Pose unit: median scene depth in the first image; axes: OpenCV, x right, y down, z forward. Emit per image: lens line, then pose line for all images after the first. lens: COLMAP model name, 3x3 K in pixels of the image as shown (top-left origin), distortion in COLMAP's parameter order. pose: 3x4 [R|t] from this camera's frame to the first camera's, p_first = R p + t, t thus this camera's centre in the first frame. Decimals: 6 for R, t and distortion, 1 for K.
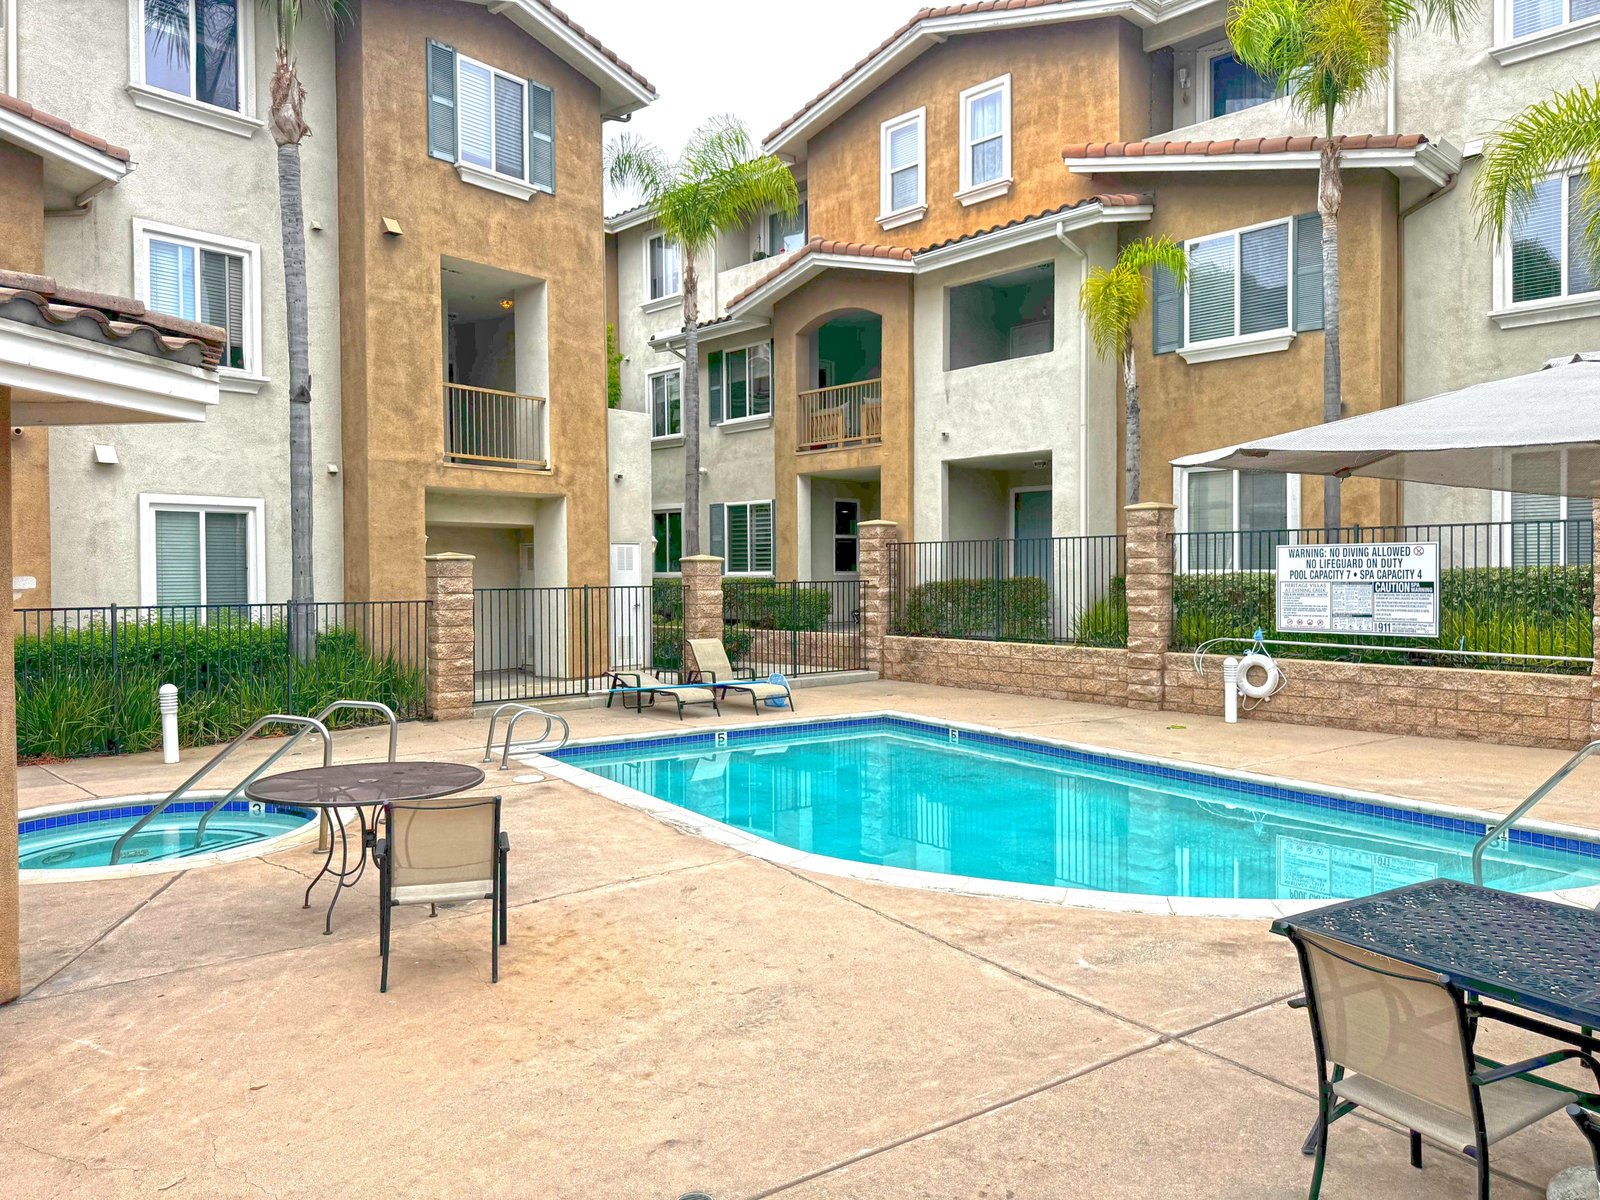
lens RADIAL K [[1135.6, 0, 800.0], [0, 1135.6, 600.0], [0, 0, 1]] dist [0.107590, -0.175797]
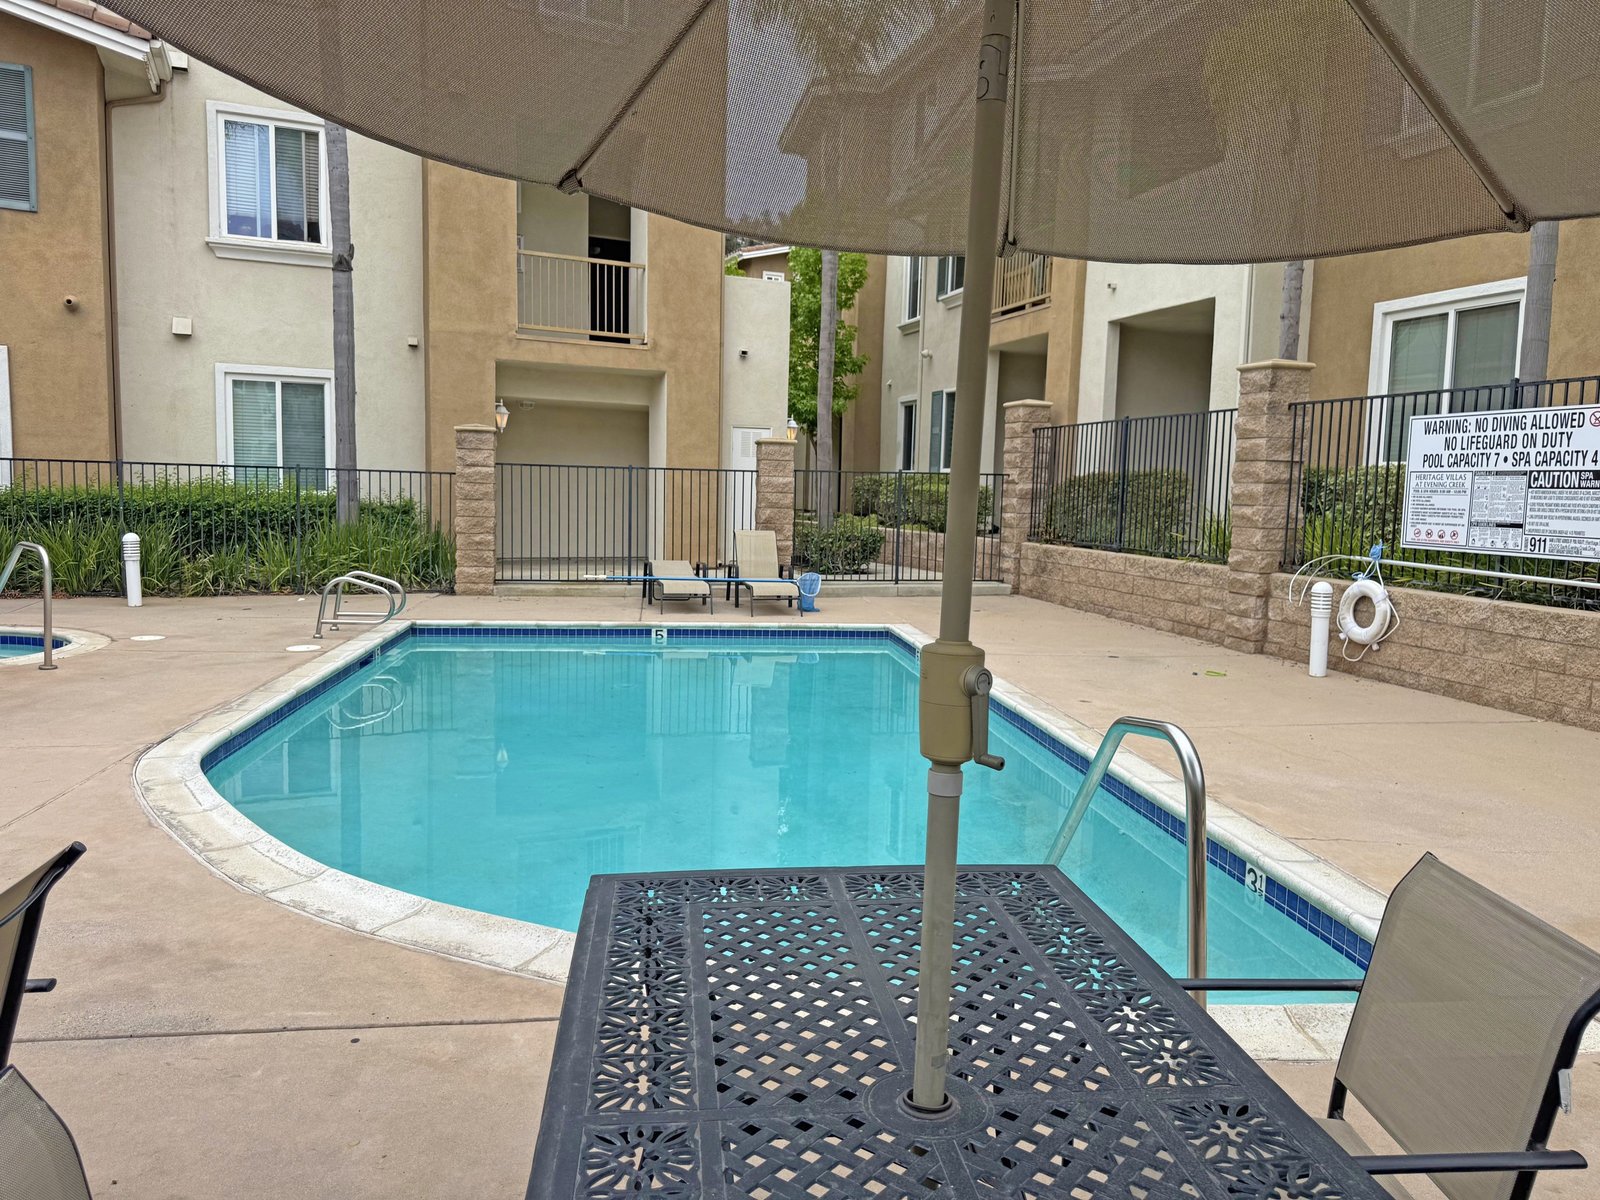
lens RADIAL K [[1135.6, 0, 800.0], [0, 1135.6, 600.0], [0, 0, 1]] dist [0.107590, -0.175797]
pose [[0.898292, 0.072515, -0.433374, 0.367055], [-0.041820, 0.995920, 0.079962, 0.017744], [0.437404, -0.053706, 0.897660, 0.234640]]
